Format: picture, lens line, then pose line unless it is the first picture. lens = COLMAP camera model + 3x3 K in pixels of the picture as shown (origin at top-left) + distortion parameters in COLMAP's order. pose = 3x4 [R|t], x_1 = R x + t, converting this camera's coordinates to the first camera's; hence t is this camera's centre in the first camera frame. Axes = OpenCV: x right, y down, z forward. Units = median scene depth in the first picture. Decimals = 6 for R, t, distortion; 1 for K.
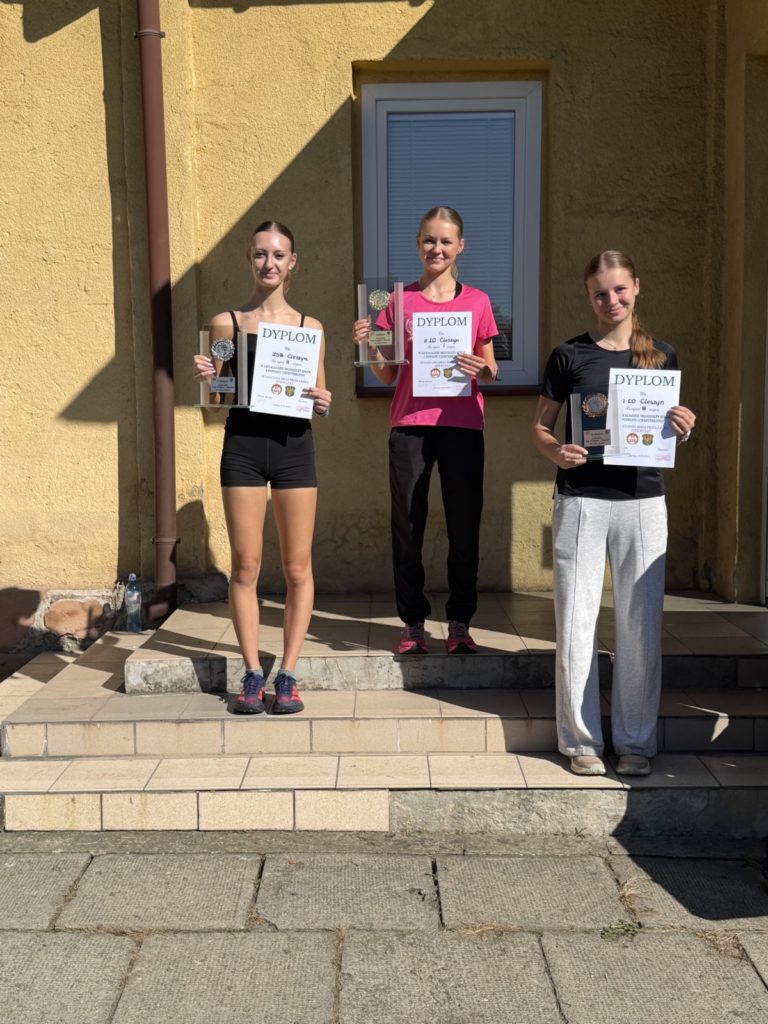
lens RADIAL K [[1220.8, 0, 384.0], [0, 1220.8, 512.0], [0, 0, 1]] dist [0.181581, -0.523146]
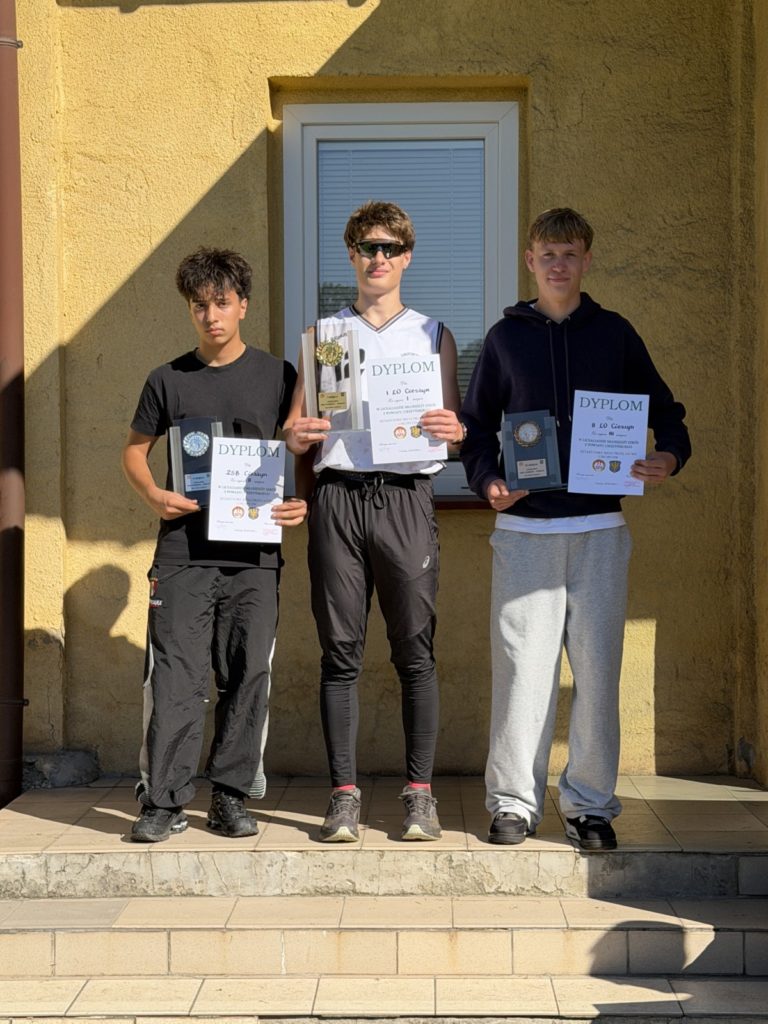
lens RADIAL K [[1847.1, 0, 384.0], [0, 1847.1, 512.0], [0, 0, 1]] dist [0.138906, -0.170380]
pose [[0.999922, 0.005477, -0.011233, 0.060518], [-0.006480, 0.995803, -0.091289, 0.010244], [0.010686, 0.091355, 0.995761, -0.125303]]
